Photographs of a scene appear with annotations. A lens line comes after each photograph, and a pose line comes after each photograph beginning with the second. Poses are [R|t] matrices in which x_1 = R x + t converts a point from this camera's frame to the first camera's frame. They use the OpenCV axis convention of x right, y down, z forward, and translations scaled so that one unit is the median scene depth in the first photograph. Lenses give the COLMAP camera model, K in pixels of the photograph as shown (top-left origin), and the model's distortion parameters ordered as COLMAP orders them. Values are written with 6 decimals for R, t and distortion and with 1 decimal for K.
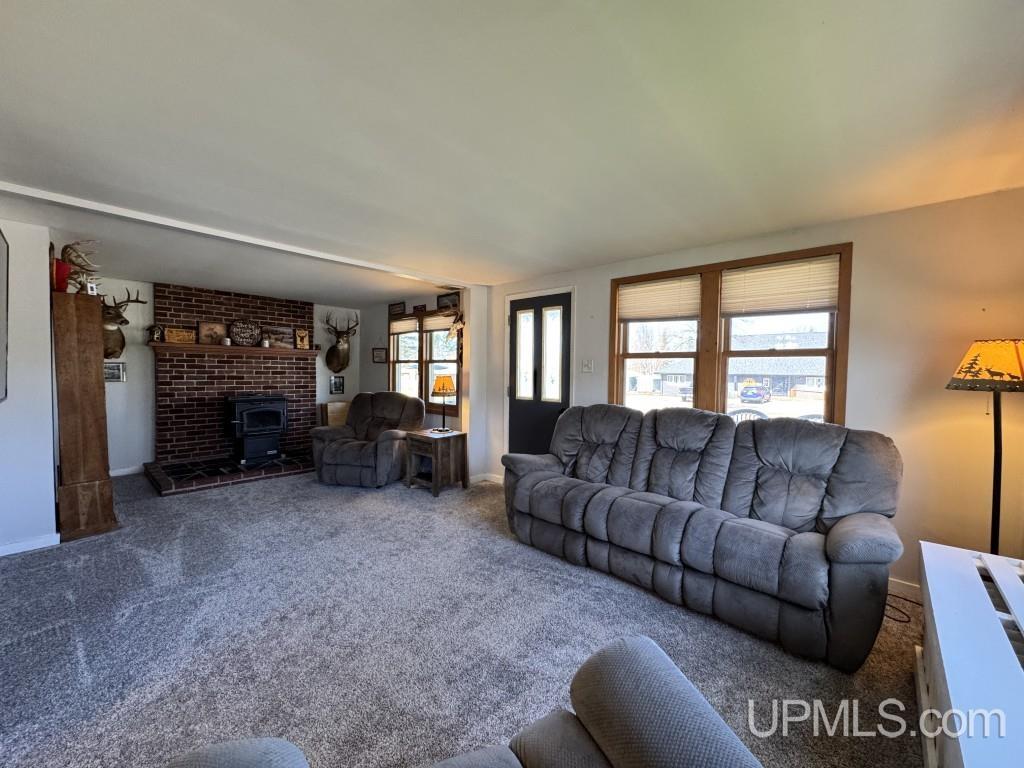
lens RADIAL K [[410.3, 0, 514.8], [0, 410.3, 383.4], [0, 0, 1]] dist [-0.003113, 0.000899]
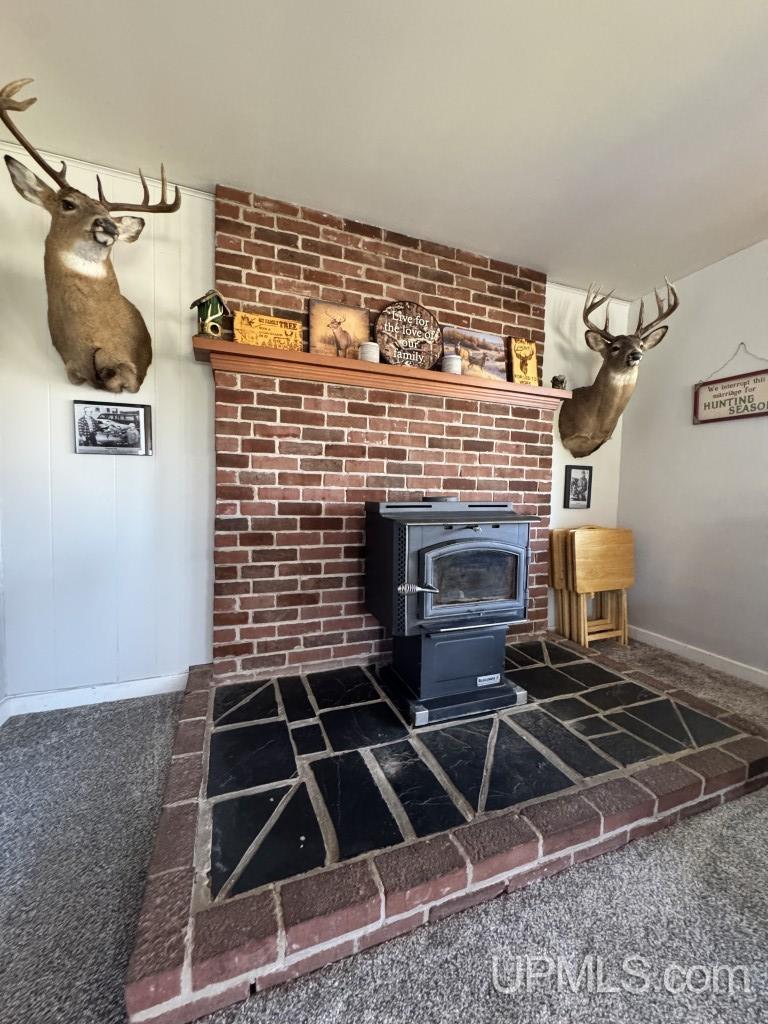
lens RADIAL K [[410.3, 0, 385.1], [0, 410.3, 513.9], [0, 0, 1]] dist [-0.003113, 0.000899]
pose [[0.895049, 0.029187, -0.445011, -0.529778], [-0.022050, 0.999532, 0.021208, 0.033700], [0.445422, -0.009170, 0.895274, 0.683340]]
